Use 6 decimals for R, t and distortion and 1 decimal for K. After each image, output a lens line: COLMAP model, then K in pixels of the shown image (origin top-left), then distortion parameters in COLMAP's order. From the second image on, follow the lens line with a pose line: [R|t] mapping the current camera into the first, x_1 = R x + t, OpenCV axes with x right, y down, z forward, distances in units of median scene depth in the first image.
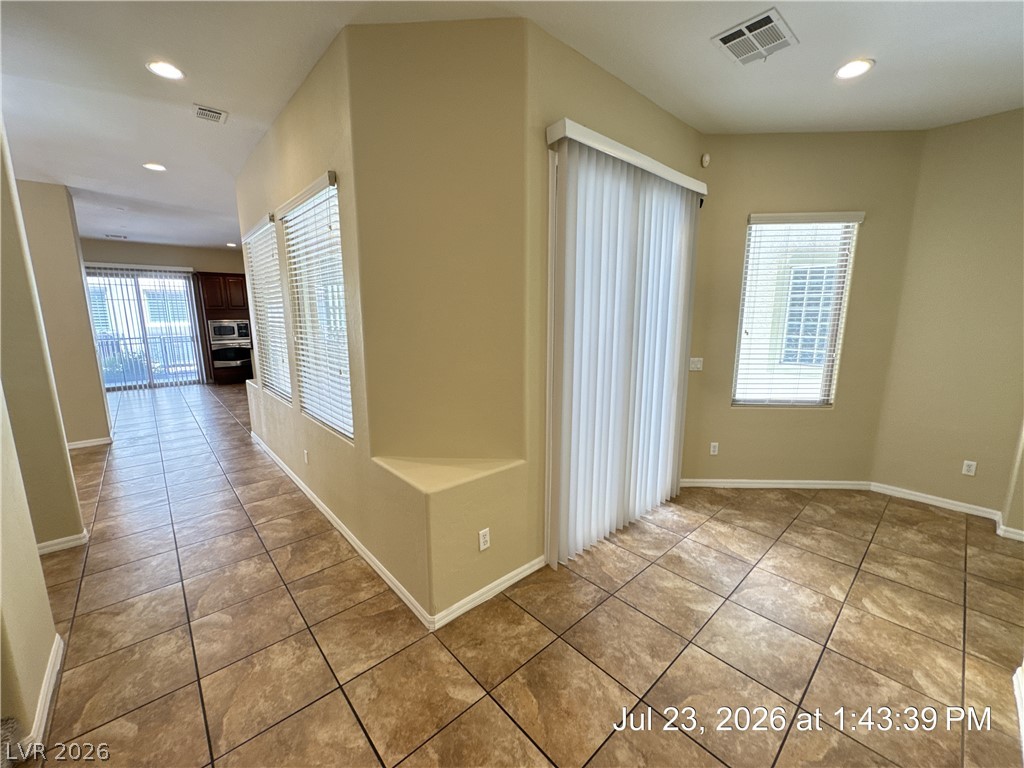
lens RADIAL K [[409.7, 0, 513.0], [0, 409.7, 383.9], [0, 0, 1]] dist [-0.002926, 0.000073]
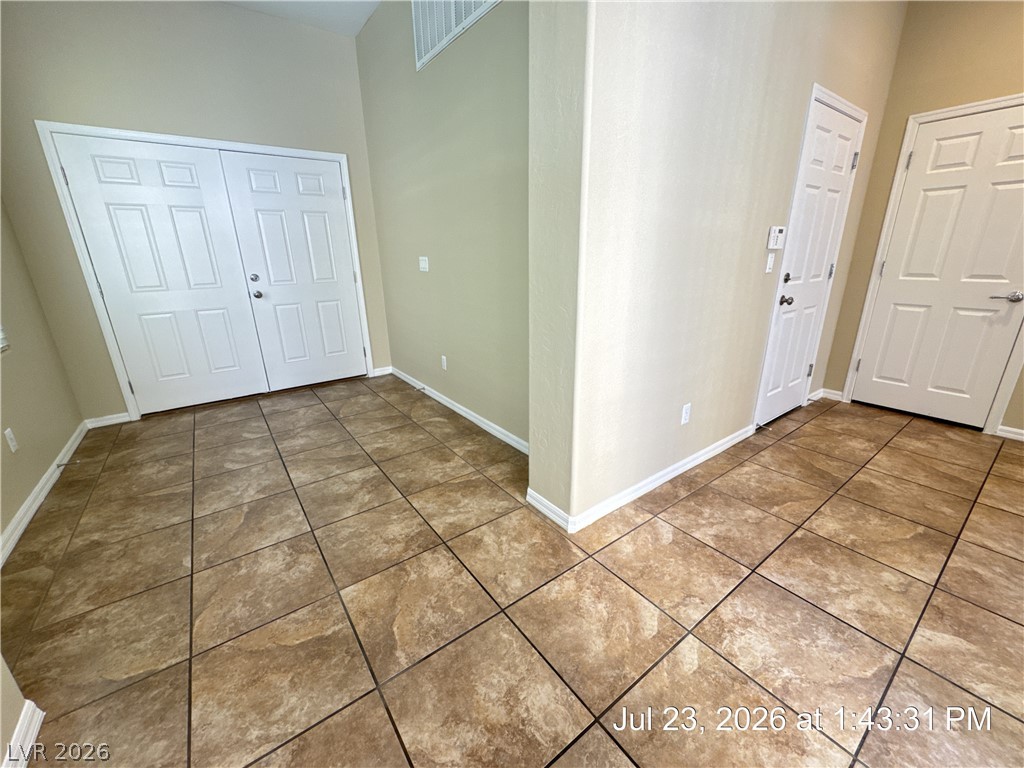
lens RADIAL K [[409.7, 0, 513.0], [0, 409.7, 383.9], [0, 0, 1]] dist [-0.002926, 0.000073]
pose [[-0.994917, -0.014785, 0.099610, 1.069361], [0.033357, 0.884931, 0.464526, -0.083675], [-0.095016, 0.465487, -0.879940, 1.459528]]
